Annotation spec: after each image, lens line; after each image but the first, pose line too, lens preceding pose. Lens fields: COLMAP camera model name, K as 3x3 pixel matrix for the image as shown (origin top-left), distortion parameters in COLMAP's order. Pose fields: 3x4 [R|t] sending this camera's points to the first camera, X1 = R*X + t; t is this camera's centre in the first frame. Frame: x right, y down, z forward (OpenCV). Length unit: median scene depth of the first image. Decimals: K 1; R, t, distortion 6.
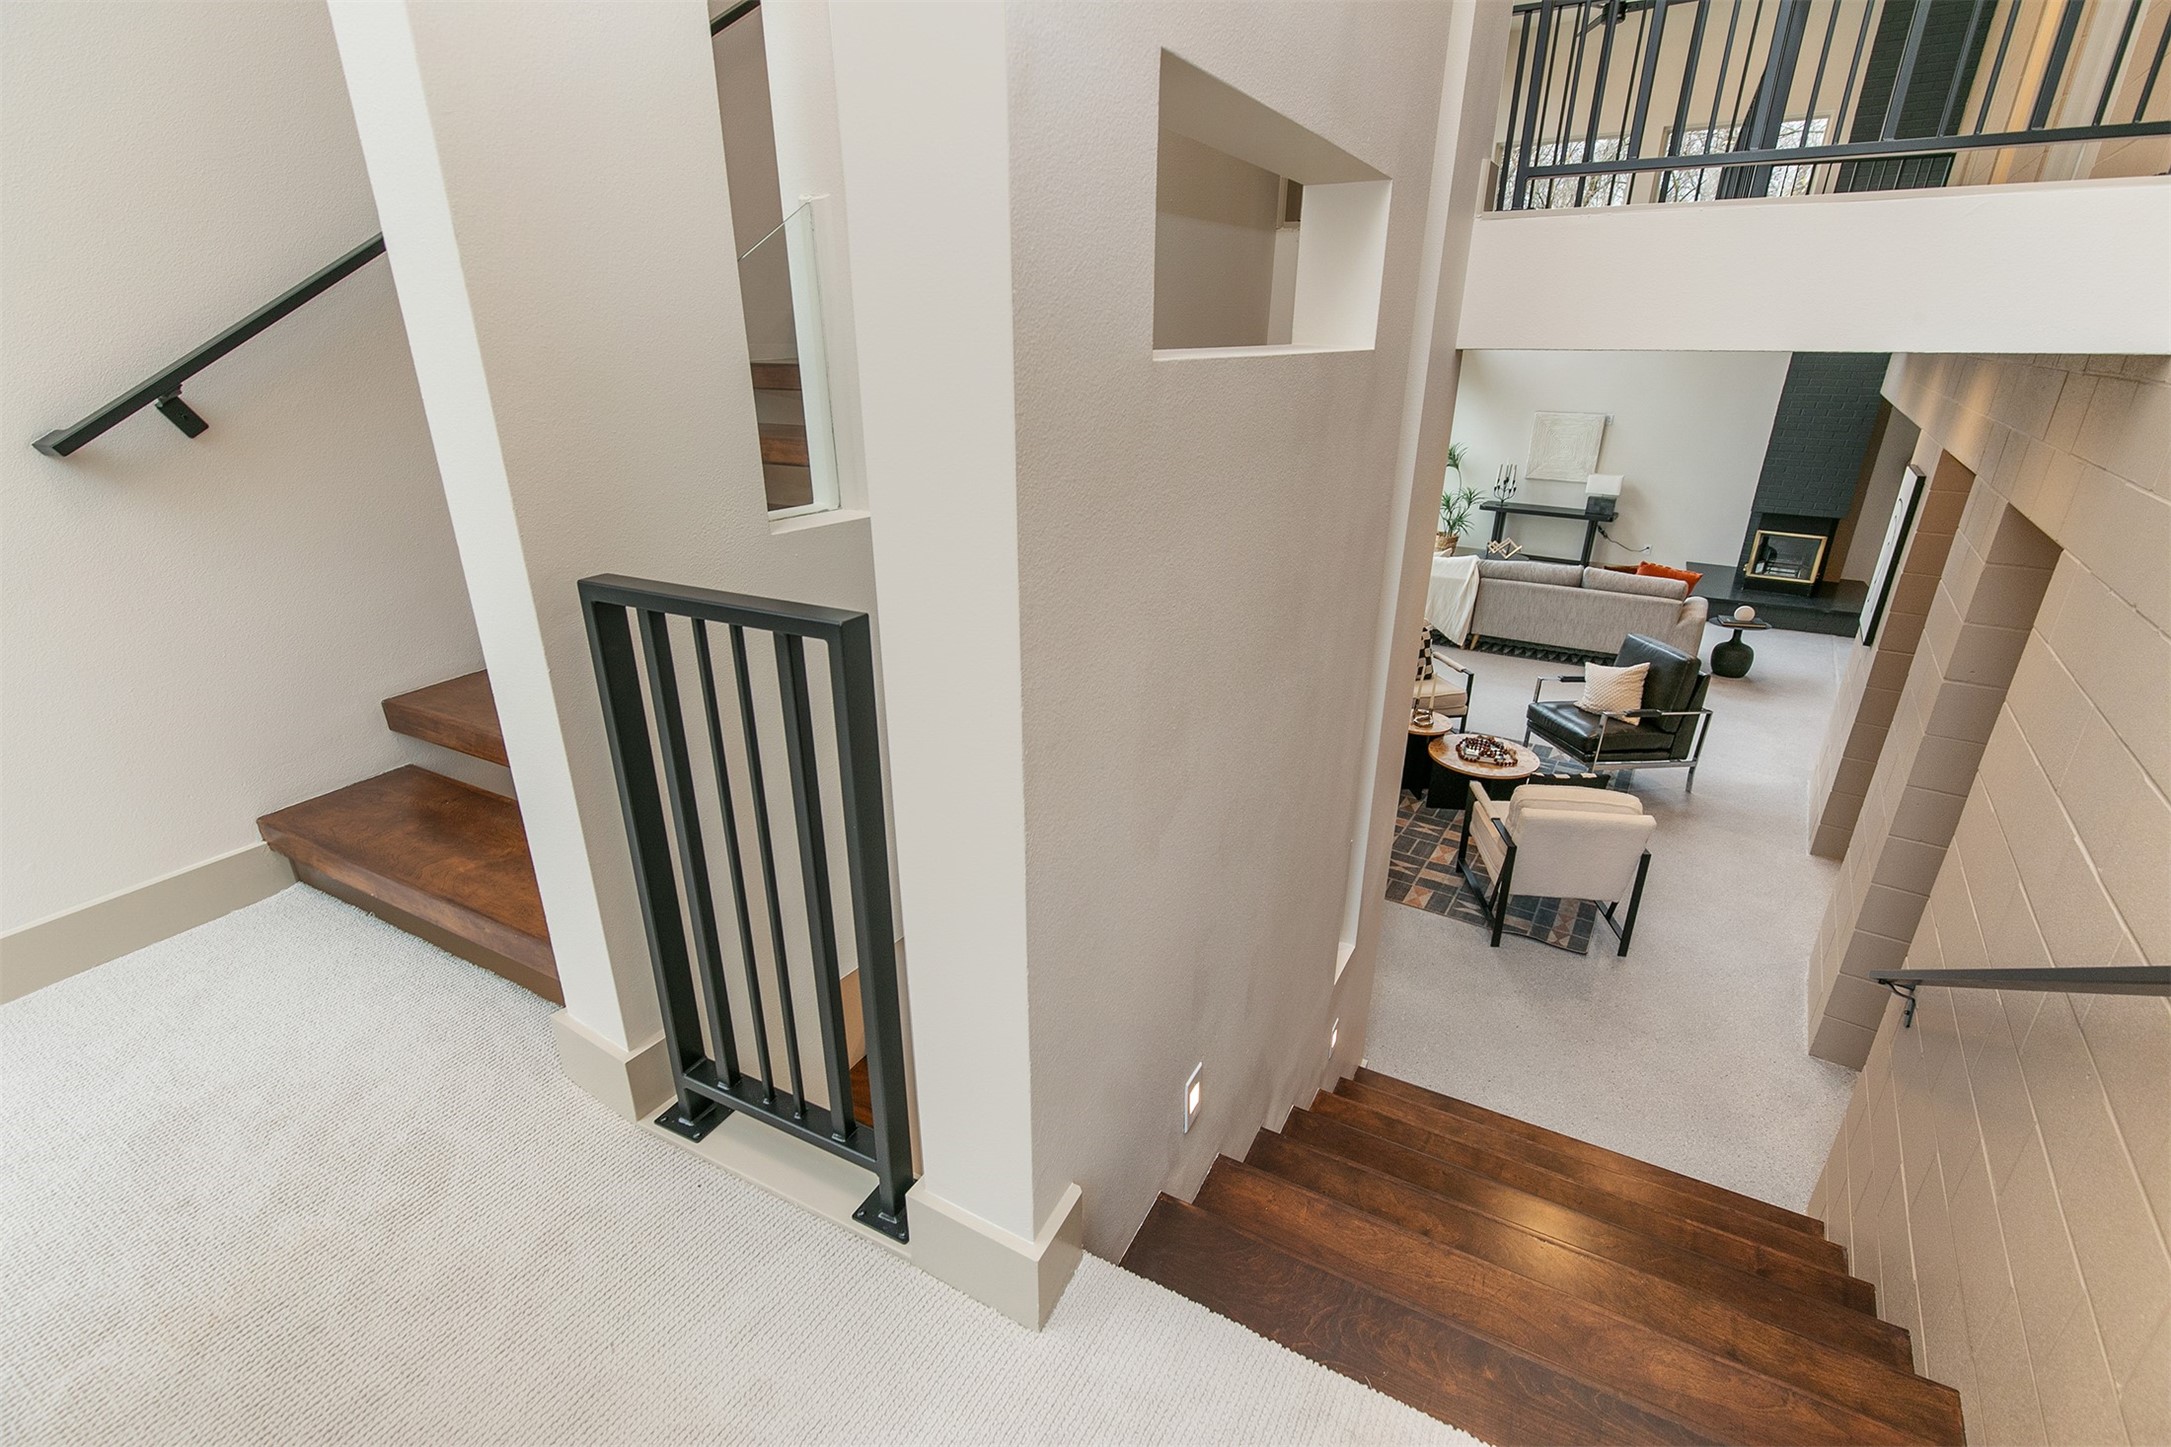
lens RADIAL K [[1009.7, 0, 1085.0], [0, 1009.7, 743.1], [0, 0, 1]] dist [0.004527, 0.000760]
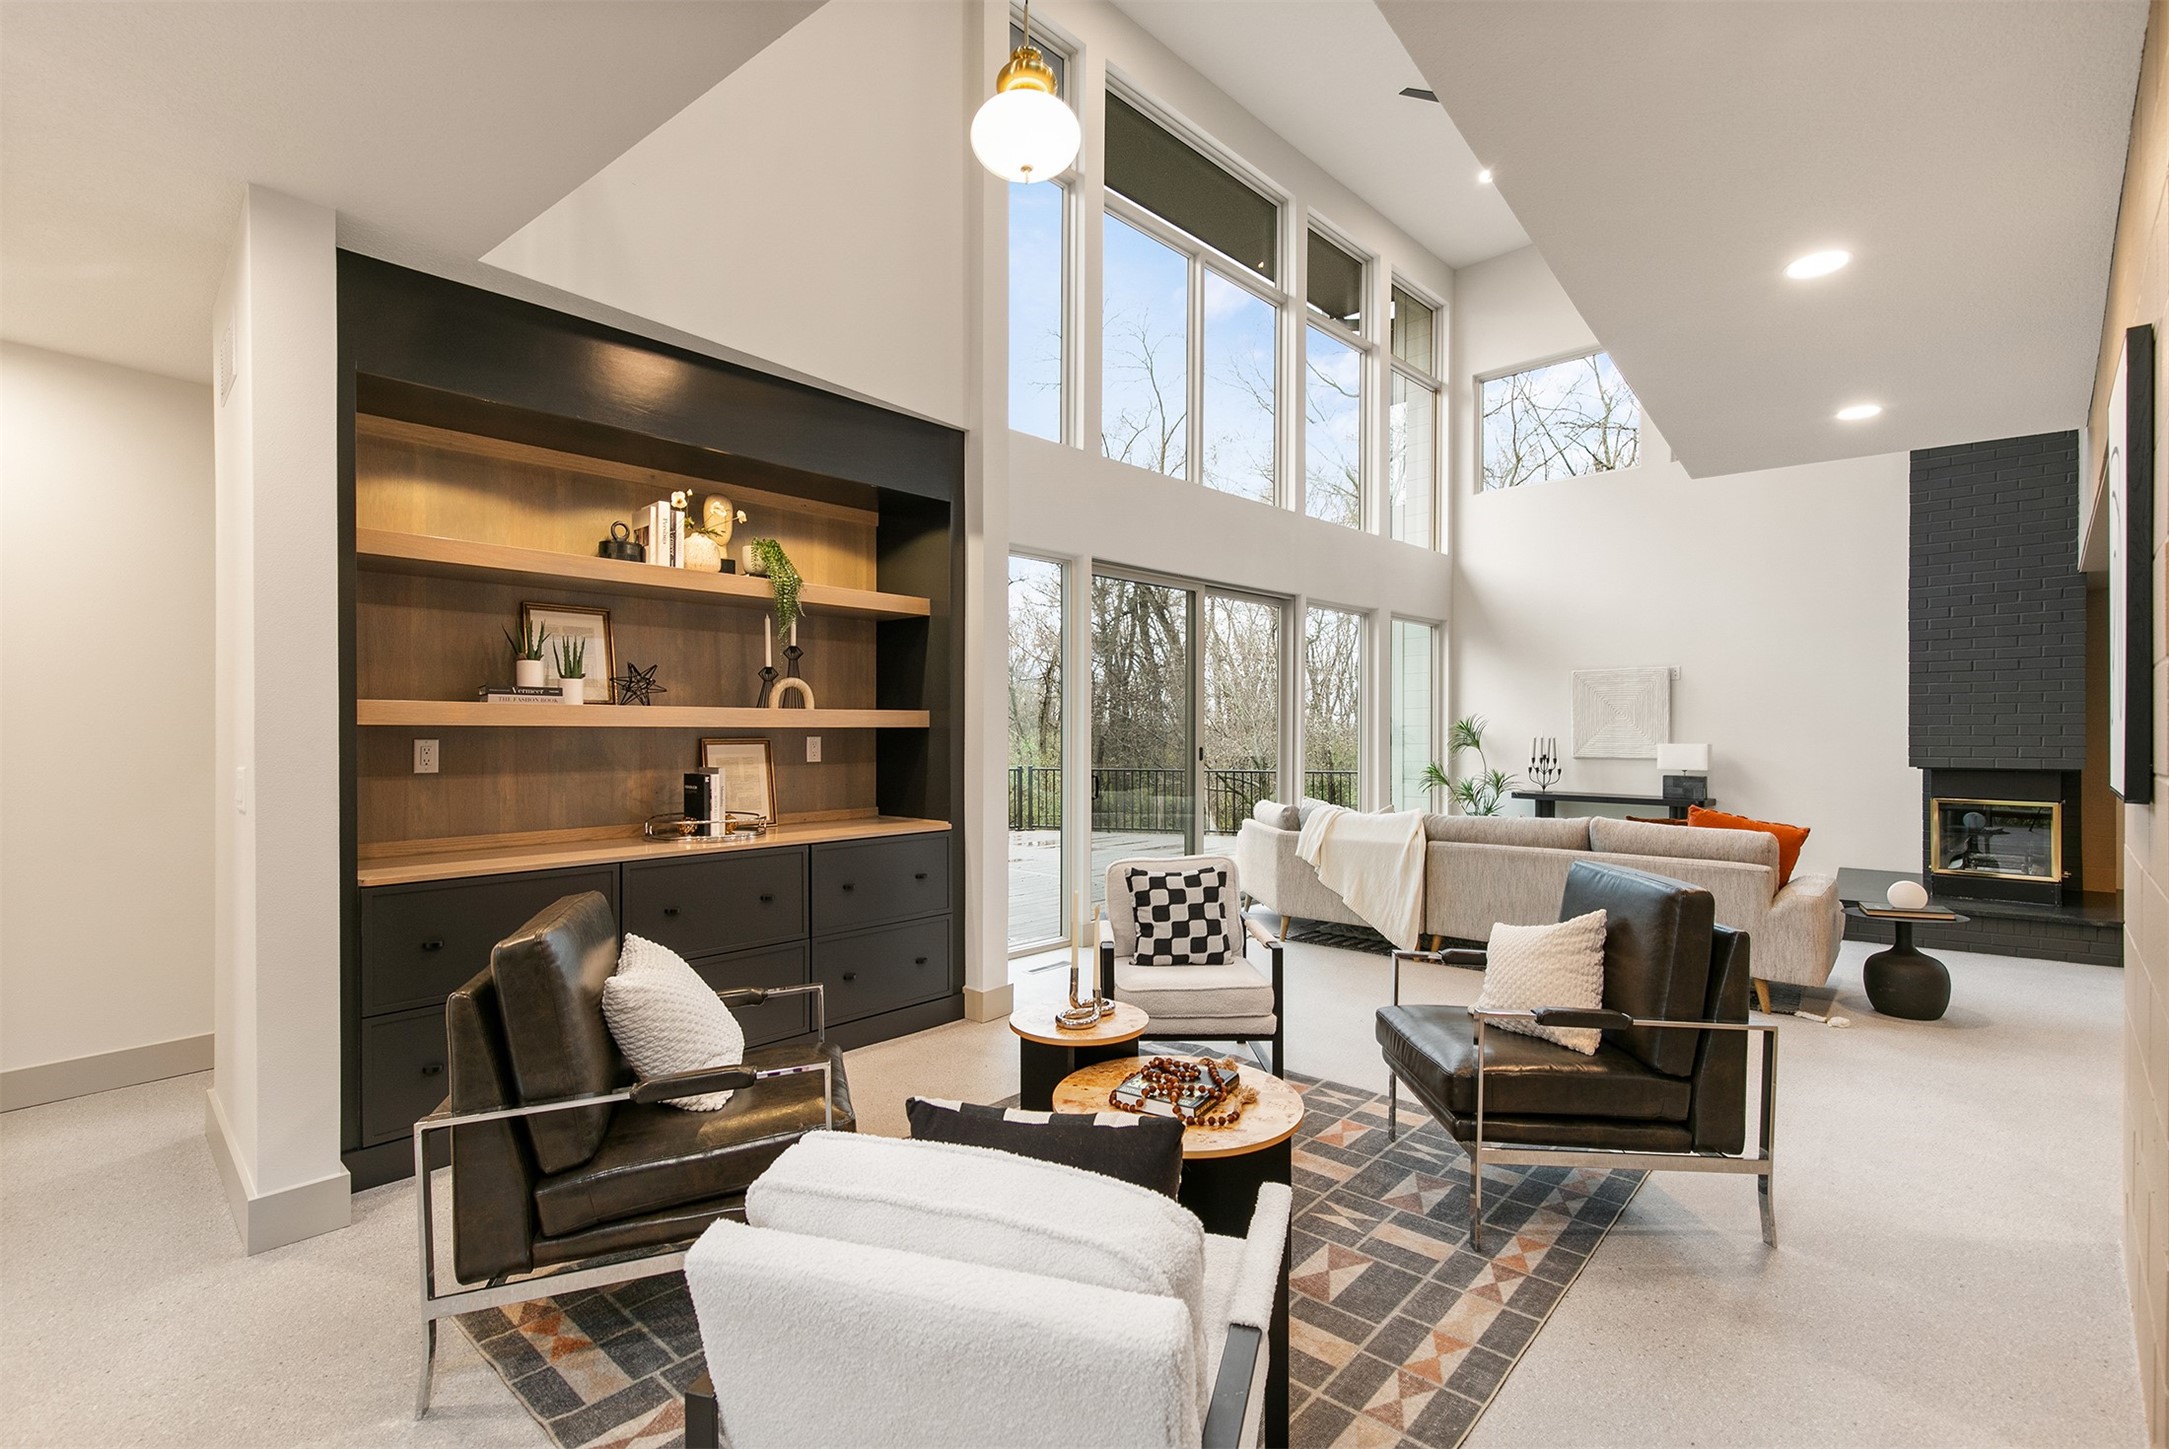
lens RADIAL K [[1008.8, 0, 1095.1], [0, 1008.8, 723.9], [0, 0, 1]] dist [0.004527, 0.000760]
pose [[0.986462, -0.005240, -0.163907, 0.293708], [-0.059309, 0.920432, -0.386376, 0.021439], [0.152890, 0.390867, 0.907661, 0.382396]]
